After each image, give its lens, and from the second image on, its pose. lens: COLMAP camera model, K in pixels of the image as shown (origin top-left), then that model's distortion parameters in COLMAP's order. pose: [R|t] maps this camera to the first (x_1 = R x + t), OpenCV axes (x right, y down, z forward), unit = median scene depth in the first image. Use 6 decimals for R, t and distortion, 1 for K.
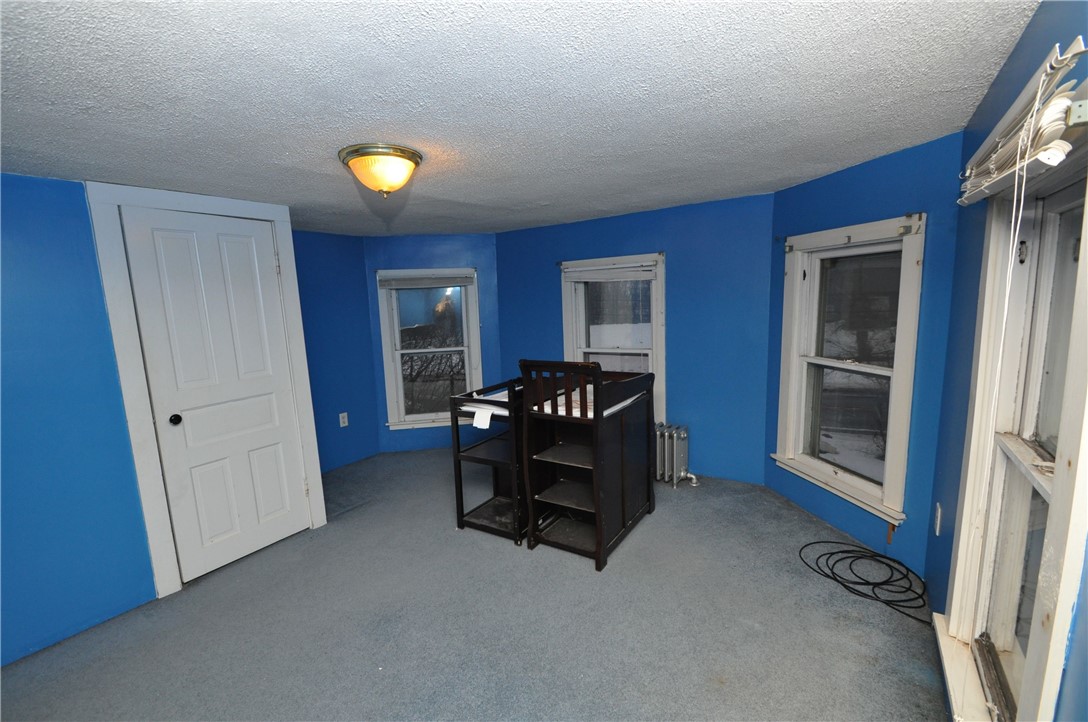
lens RADIAL K [[473.5, 0, 544.0], [0, 473.5, 361.0], [0, 0, 1]] dist [0.001891, 0.000012]
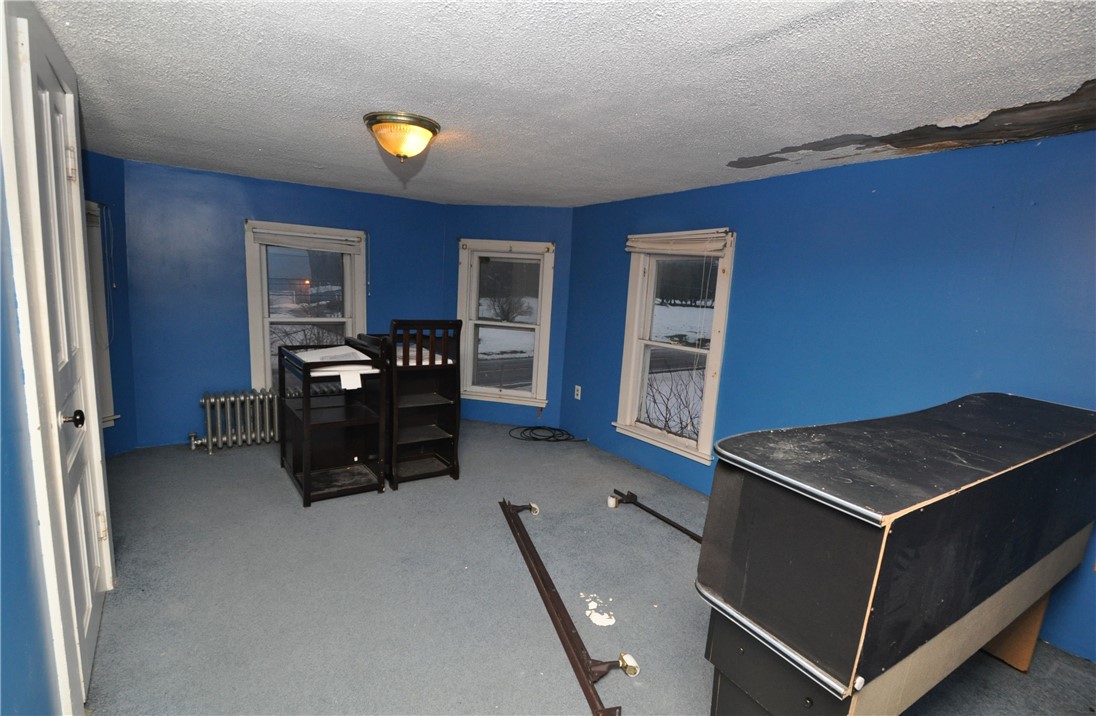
lens RADIAL K [[535.5, 0, 548.0], [0, 535.5, 358.0], [0, 0, 1]] dist [-0.000447, -0.000025]
pose [[0.407505, -0.085824, 0.909161, -1.024318], [0.068164, 0.995655, 0.063436, 0.031830], [-0.910655, 0.036121, 0.411585, 0.138932]]
